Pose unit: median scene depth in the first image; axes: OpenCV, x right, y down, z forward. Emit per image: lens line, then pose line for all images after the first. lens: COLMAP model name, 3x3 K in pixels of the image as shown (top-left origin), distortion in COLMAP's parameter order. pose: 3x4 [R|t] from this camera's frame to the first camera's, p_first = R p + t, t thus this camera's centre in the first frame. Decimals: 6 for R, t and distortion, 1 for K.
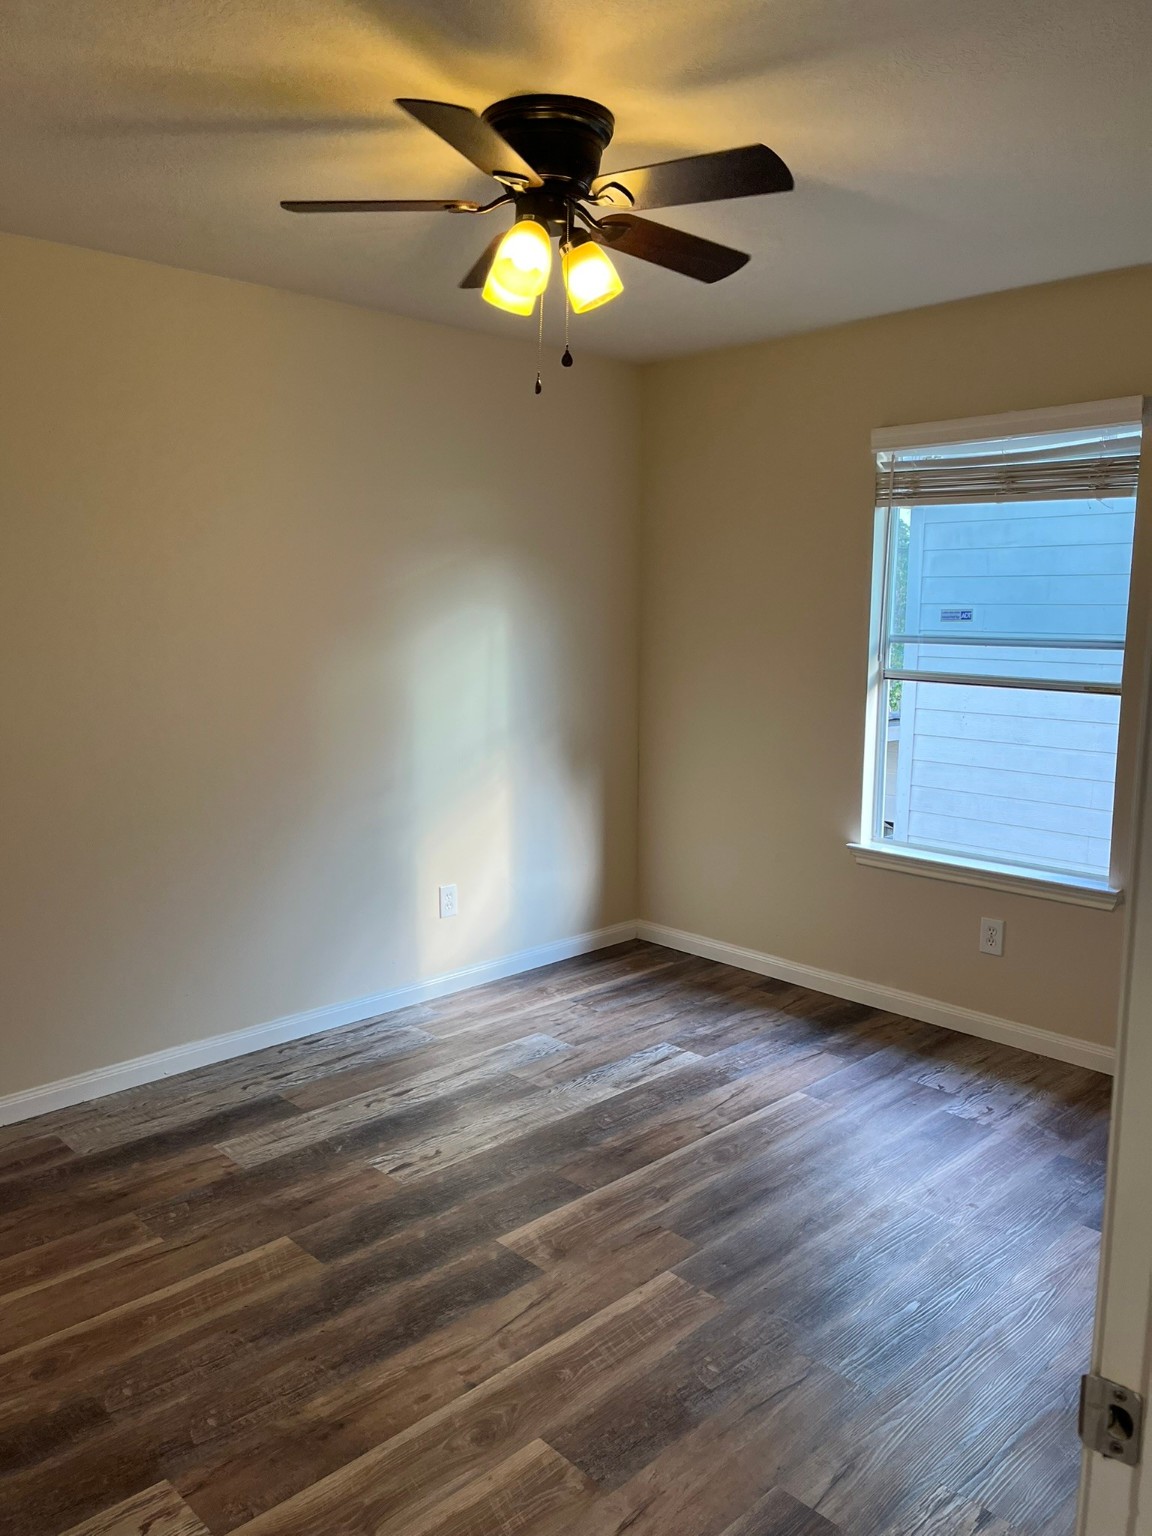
lens RADIAL K [[1153.5, 0, 575.5], [0, 1153.5, 758.5], [0, 0, 1]] dist [0.057092, -0.086538]
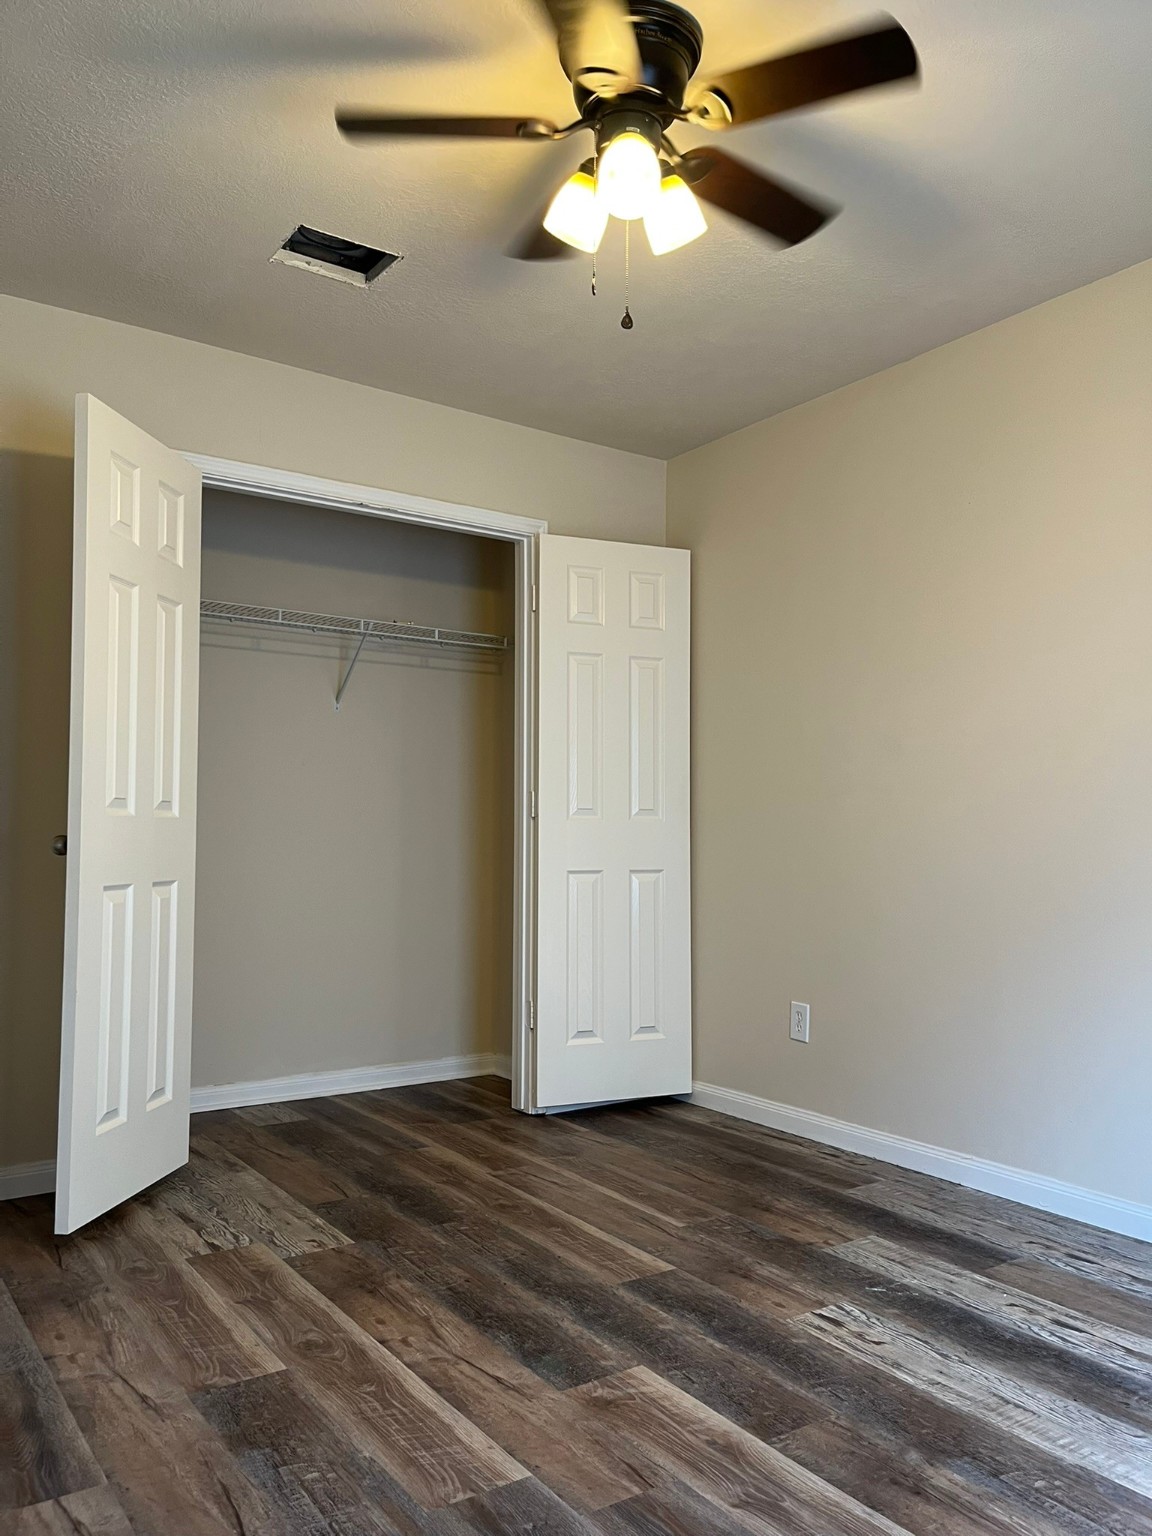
lens RADIAL K [[1153.5, 0, 590.2], [0, 1153.5, 770.8], [0, 0, 1]] dist [0.057092, -0.086538]
pose [[-0.163303, -0.058058, -0.984866, 0.764452], [-0.143110, 0.989103, -0.034578, 0.050070], [0.976141, 0.135298, -0.169832, 1.084021]]
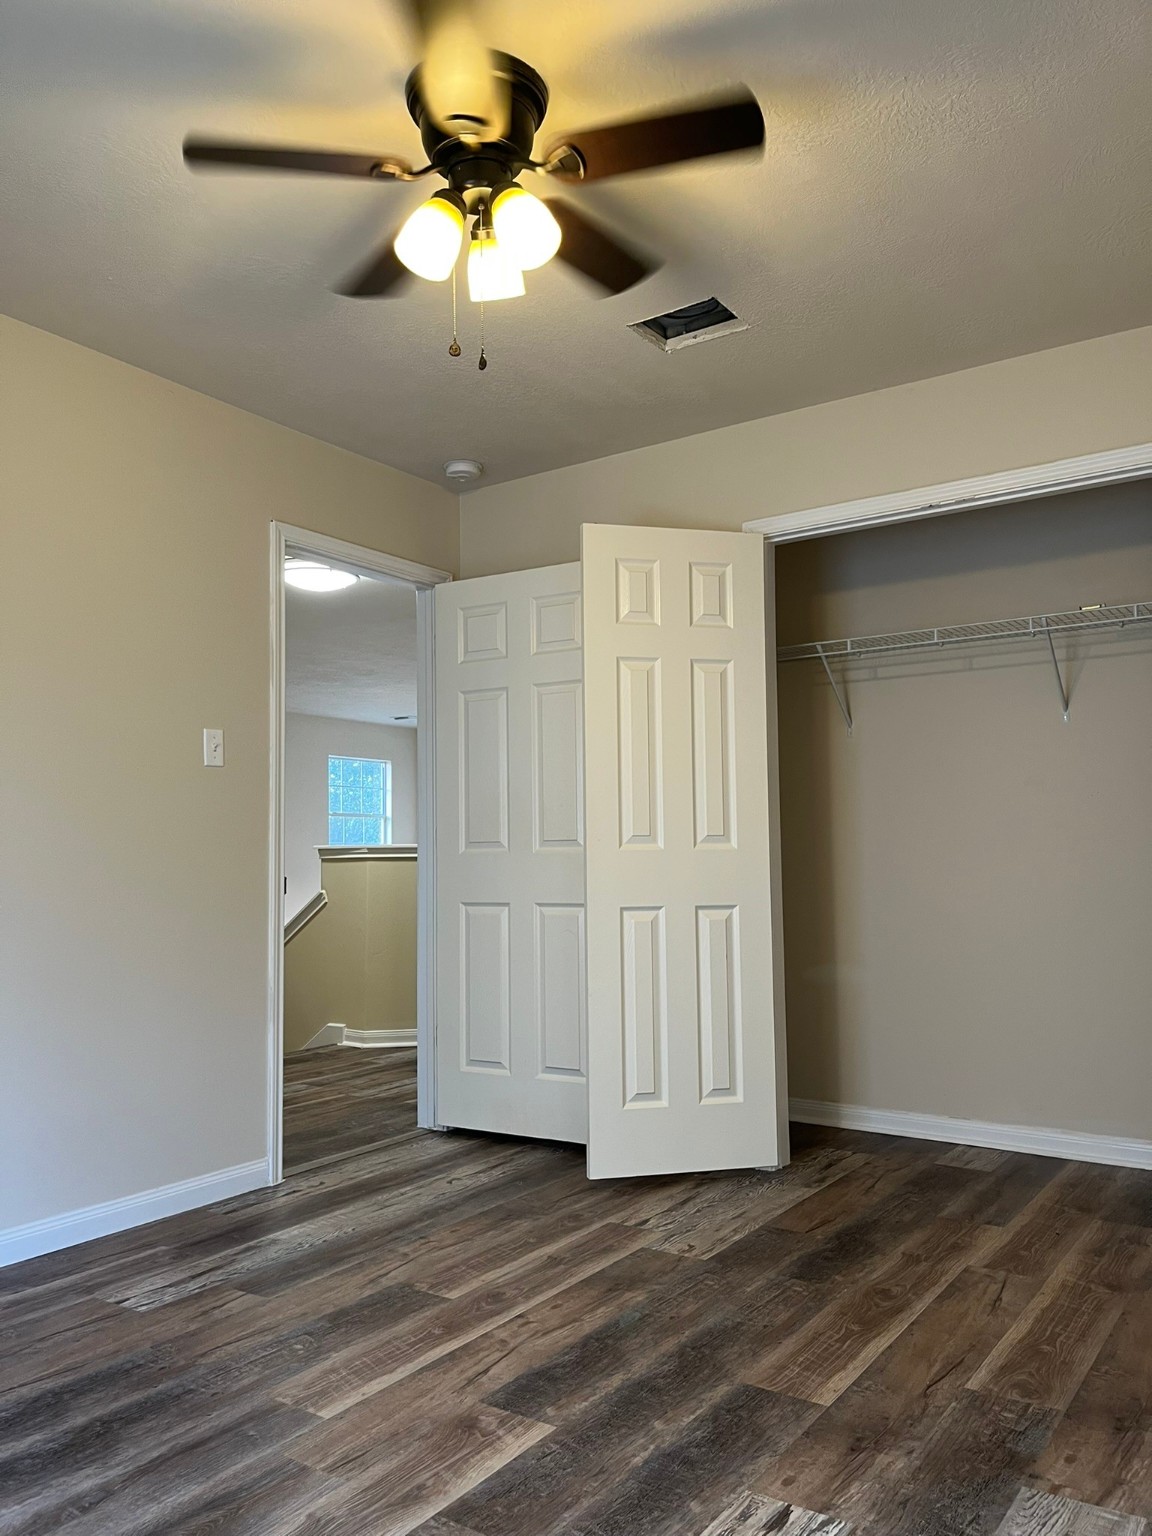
lens RADIAL K [[1153.5, 0, 571.3], [0, 1153.5, 769.7], [0, 0, 1]] dist [0.057092, -0.086538]
pose [[-0.981006, -0.008889, -0.193772, 0.073218], [-0.020559, 0.998088, 0.058296, -0.053049], [0.192883, 0.061173, -0.979313, 1.772014]]
